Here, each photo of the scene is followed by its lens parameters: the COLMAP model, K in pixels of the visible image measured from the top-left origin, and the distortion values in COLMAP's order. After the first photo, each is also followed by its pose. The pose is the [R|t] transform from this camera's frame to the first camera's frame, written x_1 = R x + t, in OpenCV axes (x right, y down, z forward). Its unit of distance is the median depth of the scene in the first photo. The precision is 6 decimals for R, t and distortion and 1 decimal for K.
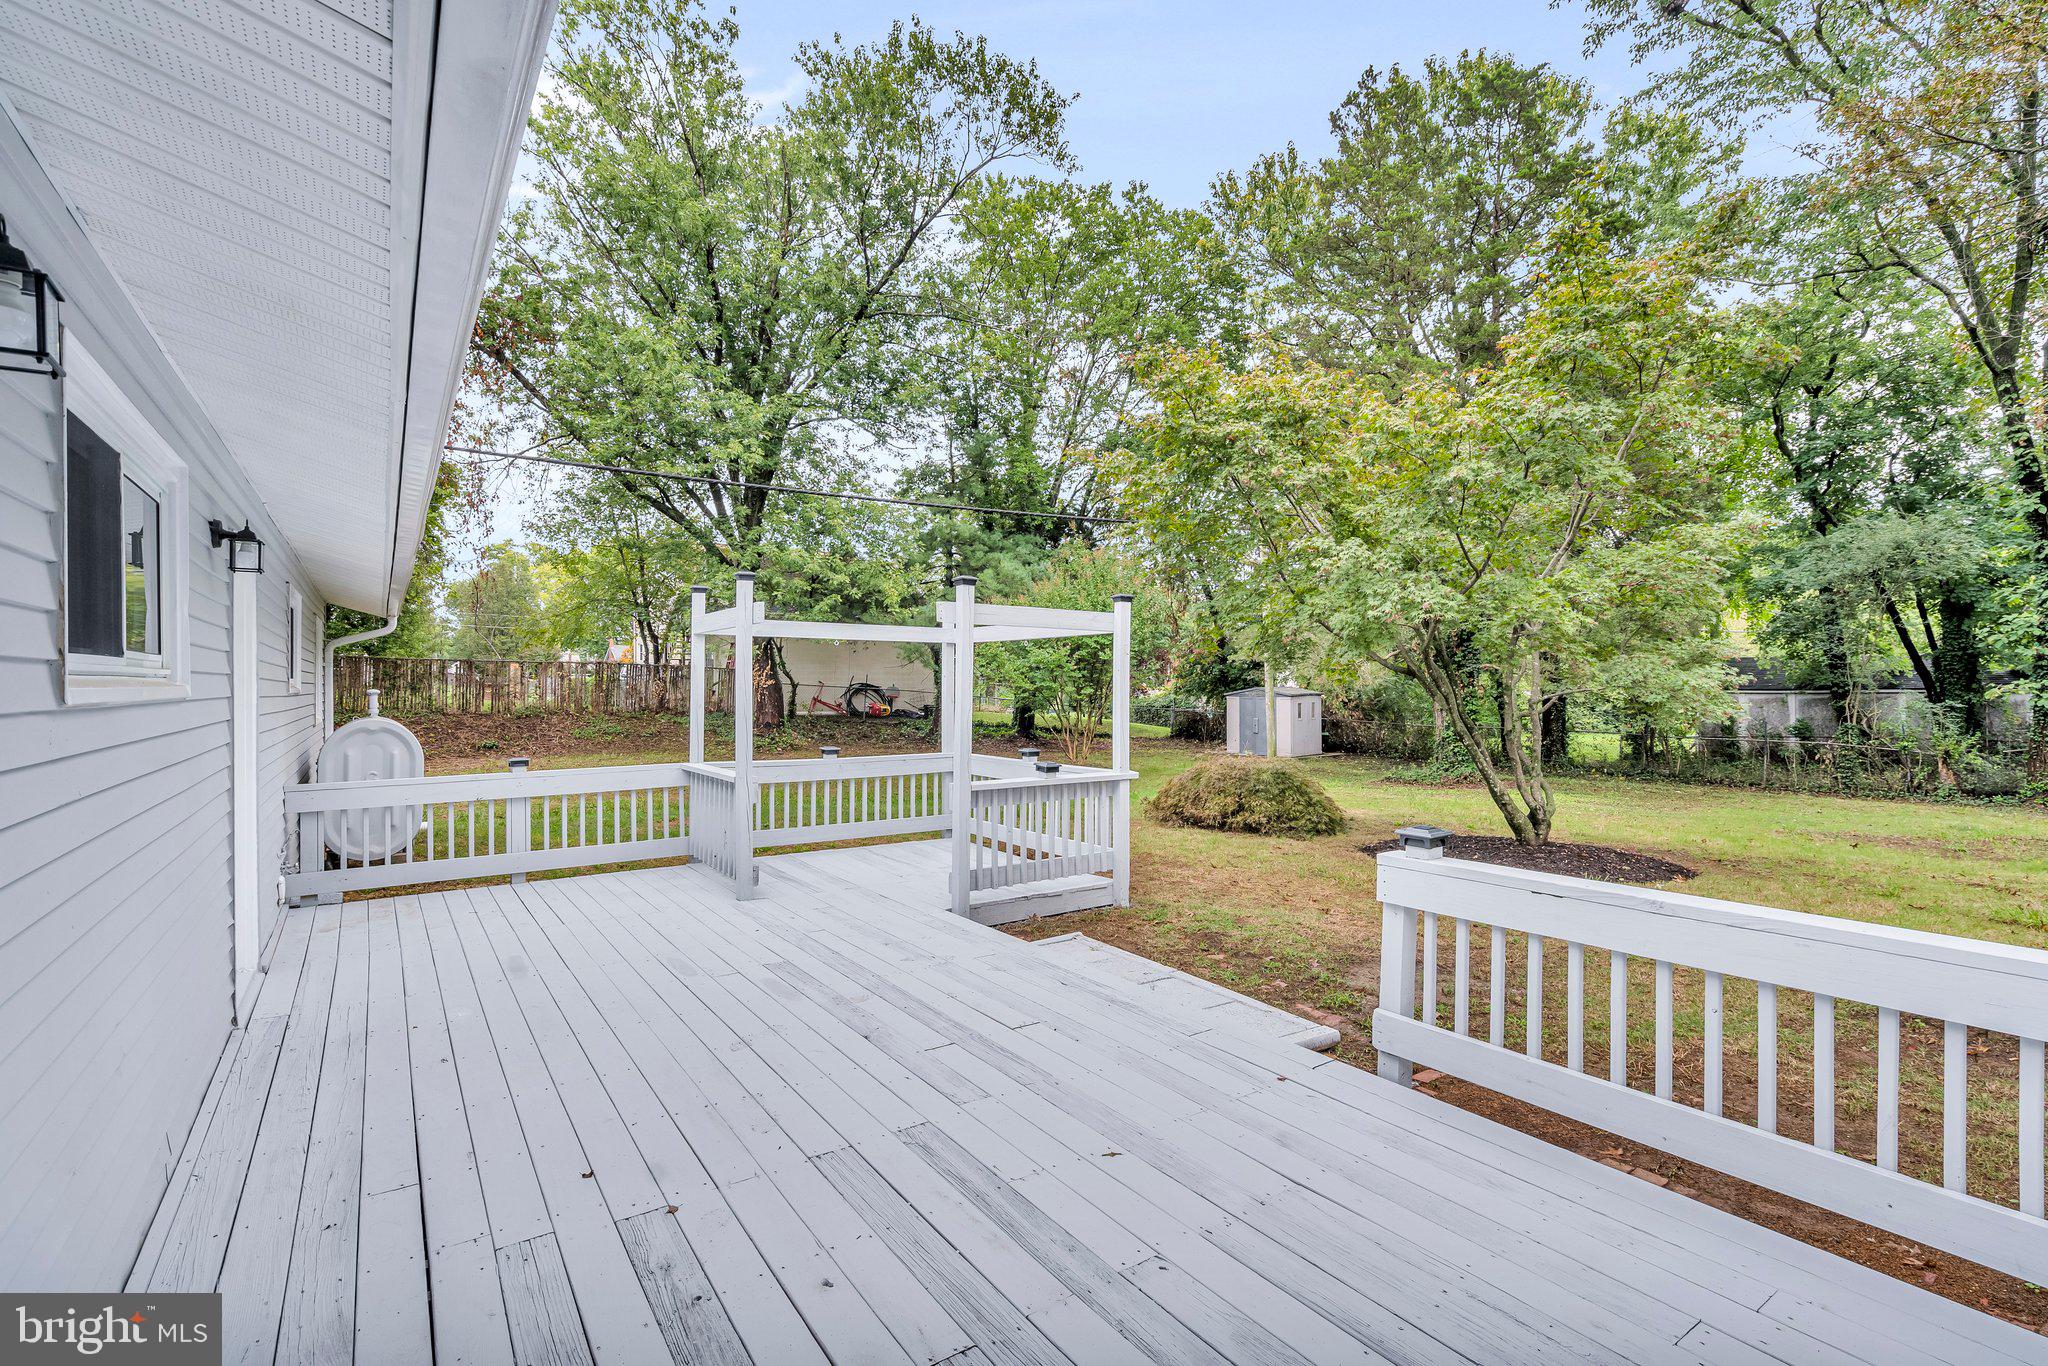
lens RADIAL K [[934.9, 0, 1031.4], [0, 934.9, 663.1], [0, 0, 1]] dist [-0.000232, 0.000054]
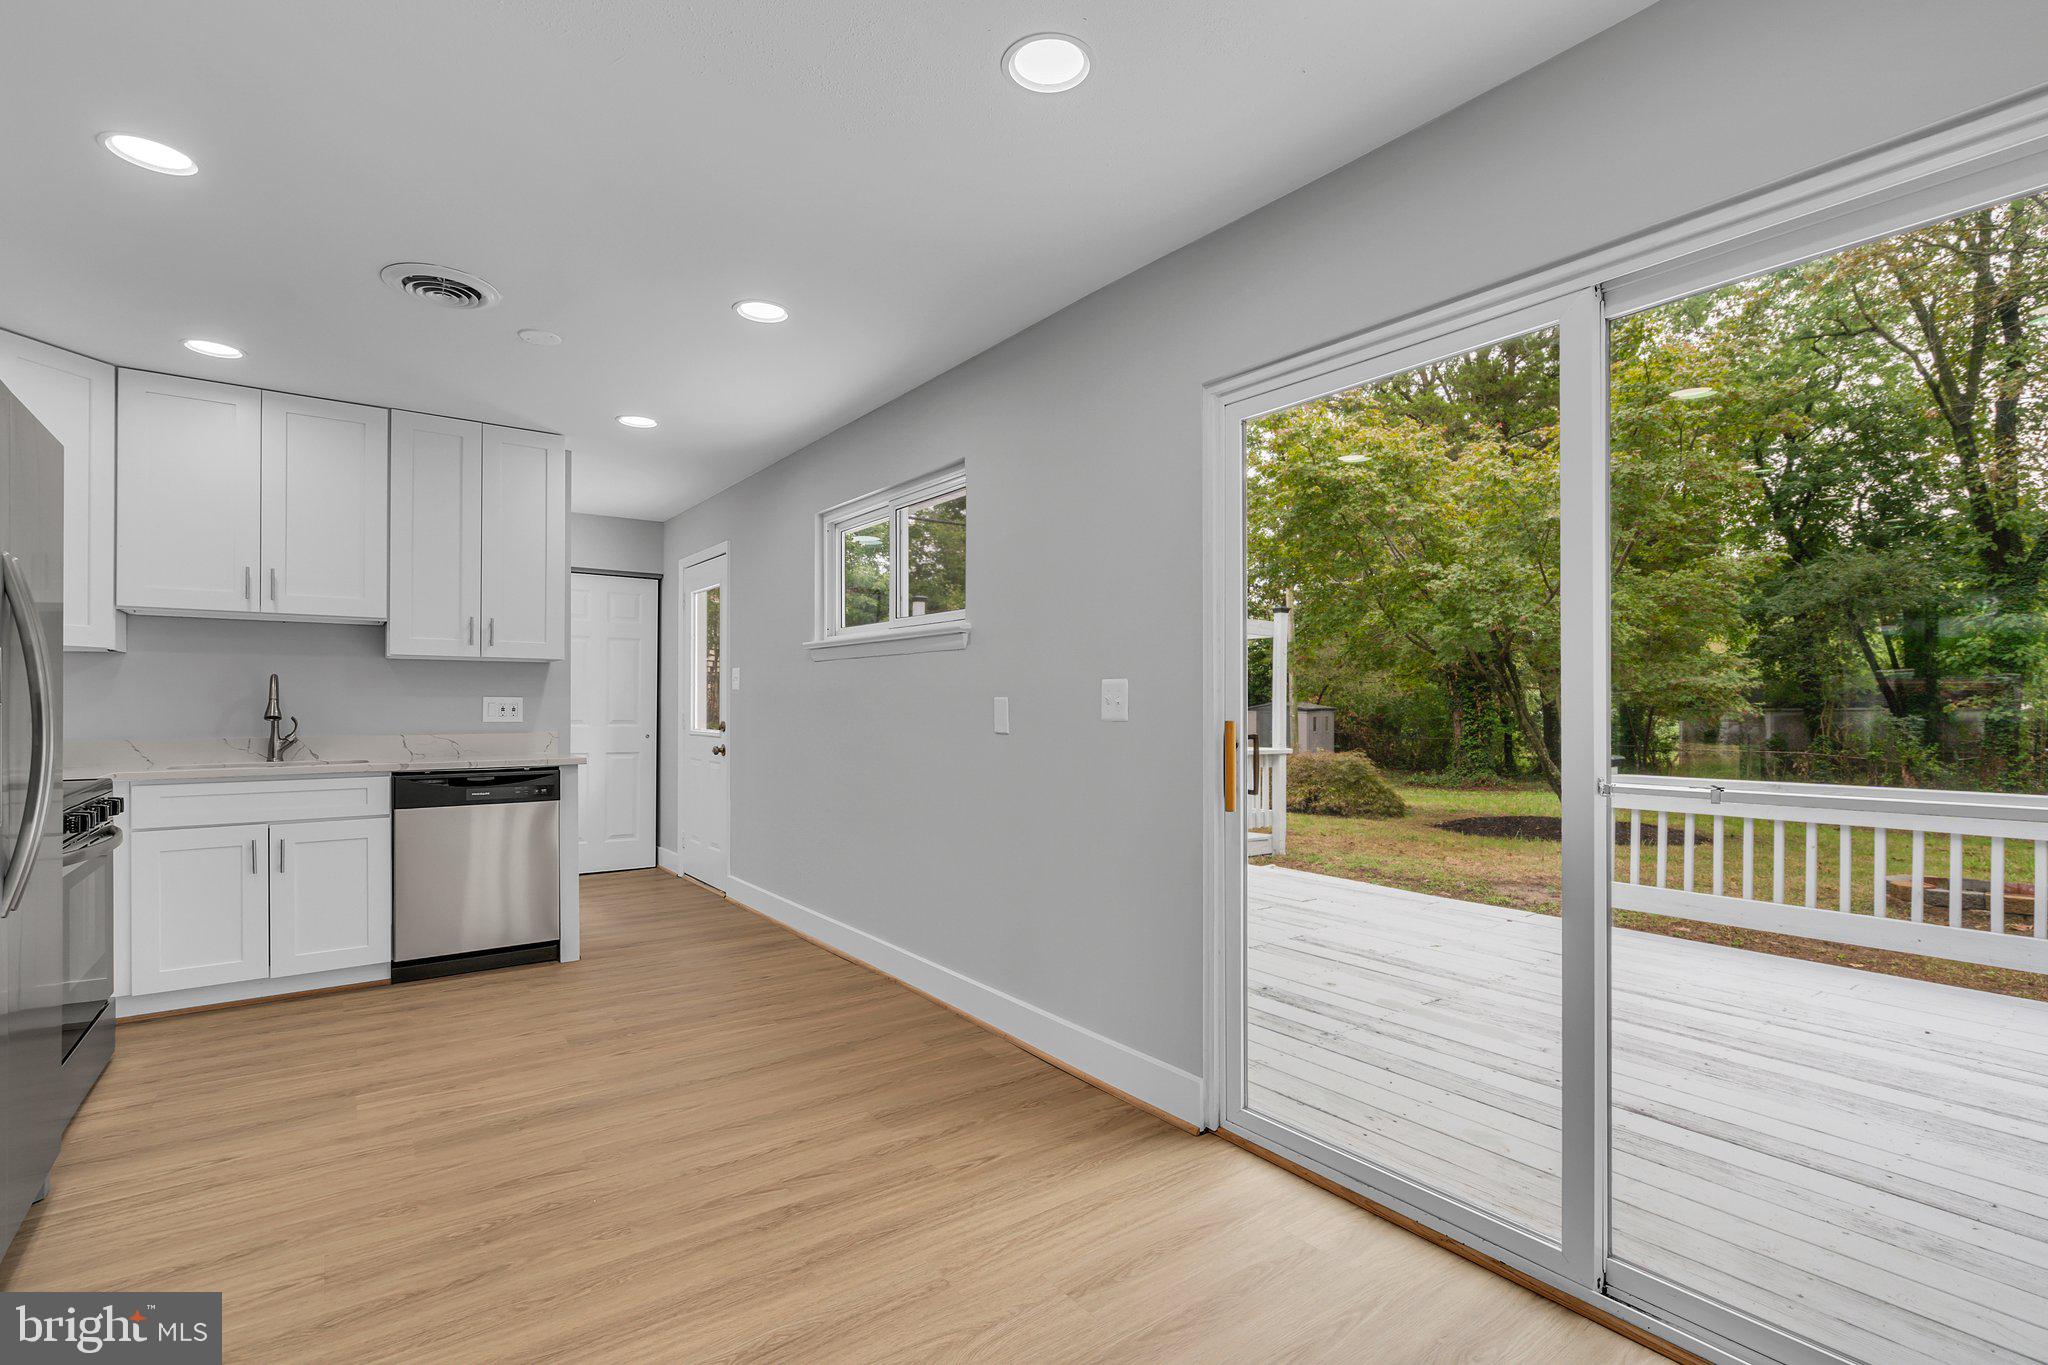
lens RADIAL K [[937.9, 0, 1022.2], [0, 937.9, 683.9], [0, 0, 1]] dist [-0.000508, 0.000059]
pose [[0.999670, 0.009824, 0.023716, -0.108339], [-0.009792, 0.999951, -0.001460, 0.013592], [-0.023729, 0.001227, 0.999718, -0.096811]]
